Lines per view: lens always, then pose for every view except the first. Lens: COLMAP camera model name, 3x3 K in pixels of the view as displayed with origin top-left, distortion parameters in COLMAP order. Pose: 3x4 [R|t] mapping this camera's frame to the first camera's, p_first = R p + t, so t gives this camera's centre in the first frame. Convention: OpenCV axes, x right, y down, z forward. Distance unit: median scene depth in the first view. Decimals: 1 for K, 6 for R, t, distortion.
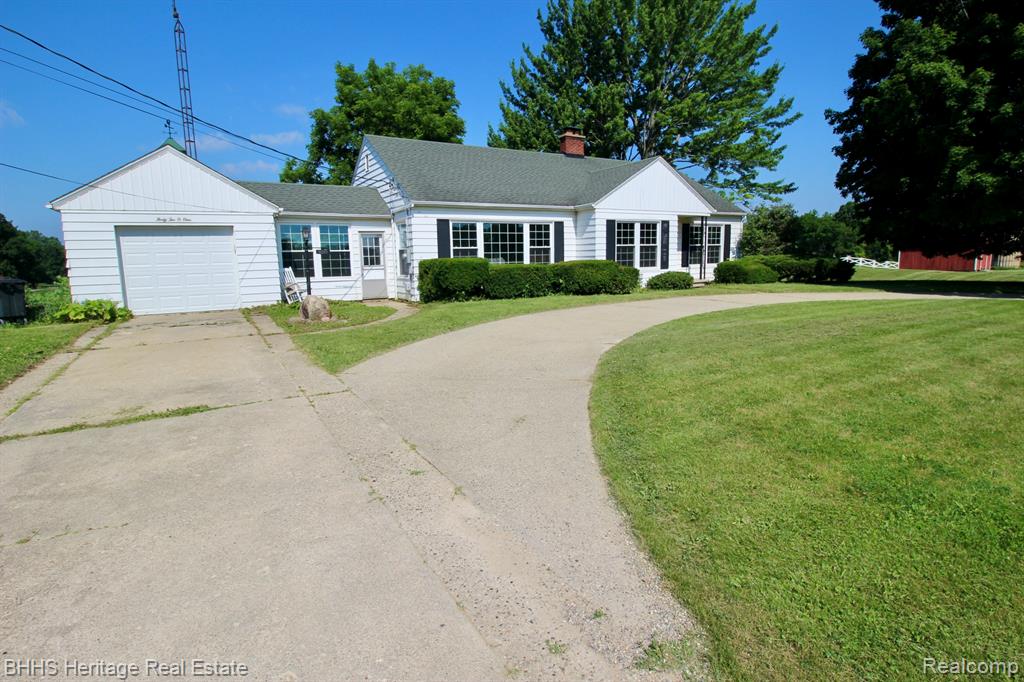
lens RADIAL K [[520.8, 0, 511.8], [0, 520.8, 333.6], [0, 0, 1]] dist [0.005992, -0.000433]
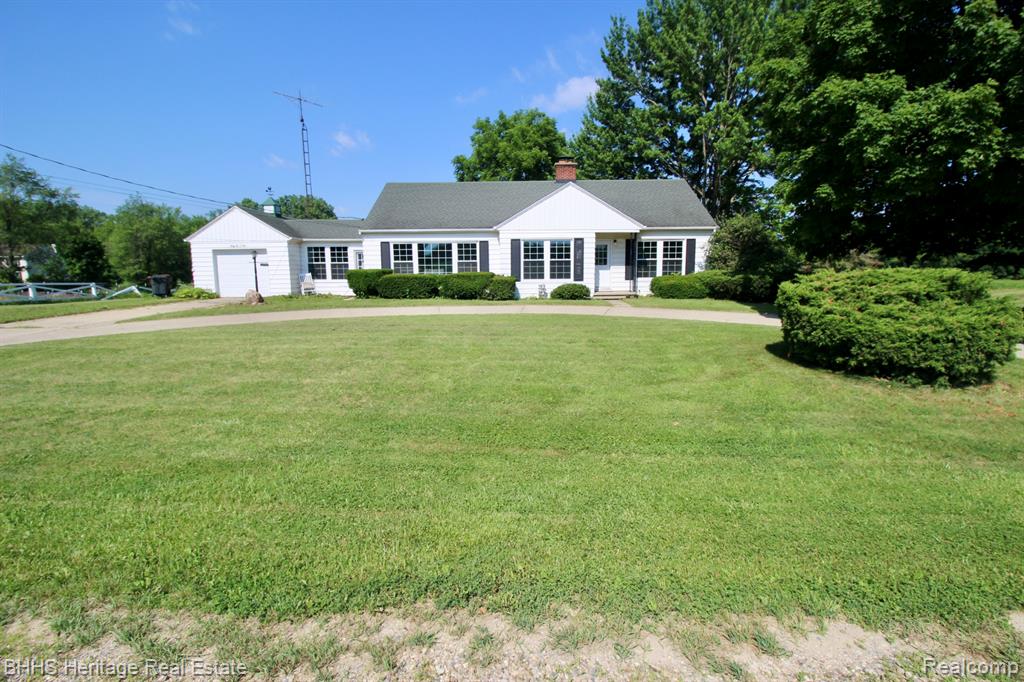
lens RADIAL K [[475.6, 0, 512.0], [0, 475.6, 347.7], [0, 0, 1]] dist [-0.005507, -0.000096]
pose [[0.852116, 0.099462, -0.513815, 0.772135], [-0.088005, 0.995026, 0.046663, -0.018915], [0.515901, 0.005456, 0.856631, 0.058406]]
